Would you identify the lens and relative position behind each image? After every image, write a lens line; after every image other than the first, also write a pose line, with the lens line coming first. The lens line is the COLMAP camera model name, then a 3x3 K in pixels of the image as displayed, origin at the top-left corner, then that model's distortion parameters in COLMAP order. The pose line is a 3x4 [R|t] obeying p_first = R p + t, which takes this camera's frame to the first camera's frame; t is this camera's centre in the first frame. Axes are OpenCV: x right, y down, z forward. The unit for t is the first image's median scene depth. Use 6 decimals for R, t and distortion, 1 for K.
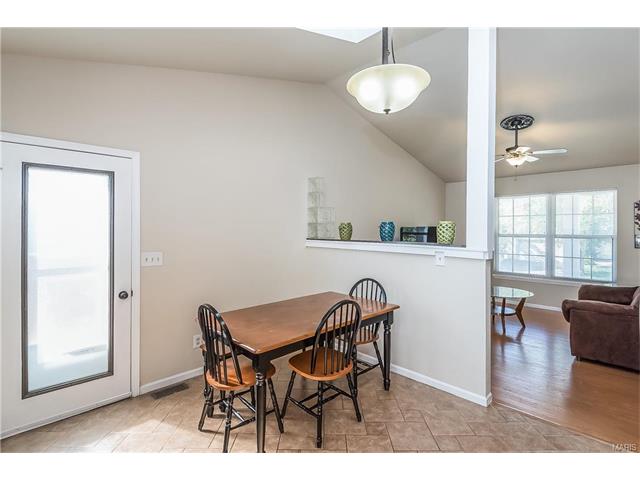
lens RADIAL K [[317.2, 0, 331.3], [0, 317.2, 227.8], [0, 0, 1]] dist [0.023633, -0.000145]
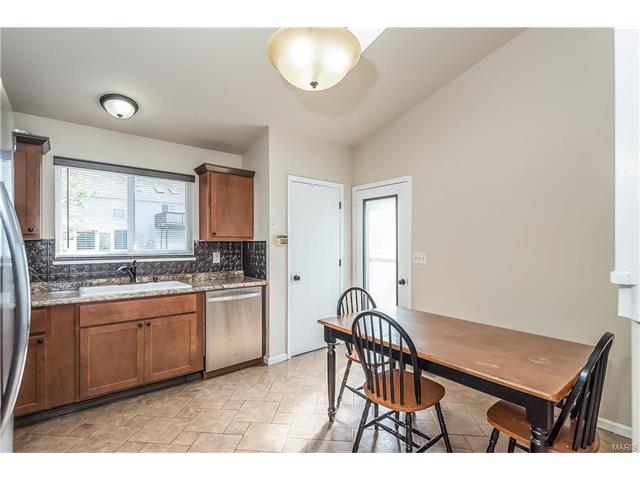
lens RADIAL K [[317.2, 0, 319.4], [0, 317.2, 237.2], [0, 0, 1]] dist [0.023633, -0.000145]
pose [[-0.095786, -0.013013, -0.995317, 0.695626], [-0.000152, 0.999915, -0.013058, 0.032873], [0.995402, -0.001099, -0.095780, 0.723267]]
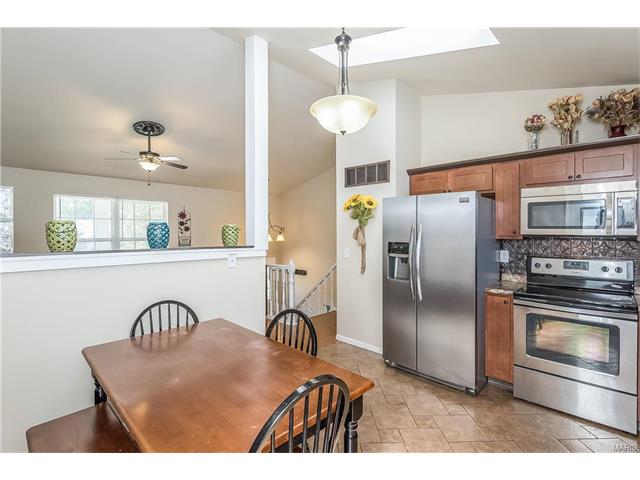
lens RADIAL K [[317.2, 0, 302.9], [0, 317.2, 232.9], [0, 0, 1]] dist [0.023633, -0.000145]
pose [[0.001680, -0.003664, 0.999992, -0.654485], [0.001533, 0.999992, 0.003661, 0.003027], [-0.999997, 0.001526, 0.001686, 0.738472]]
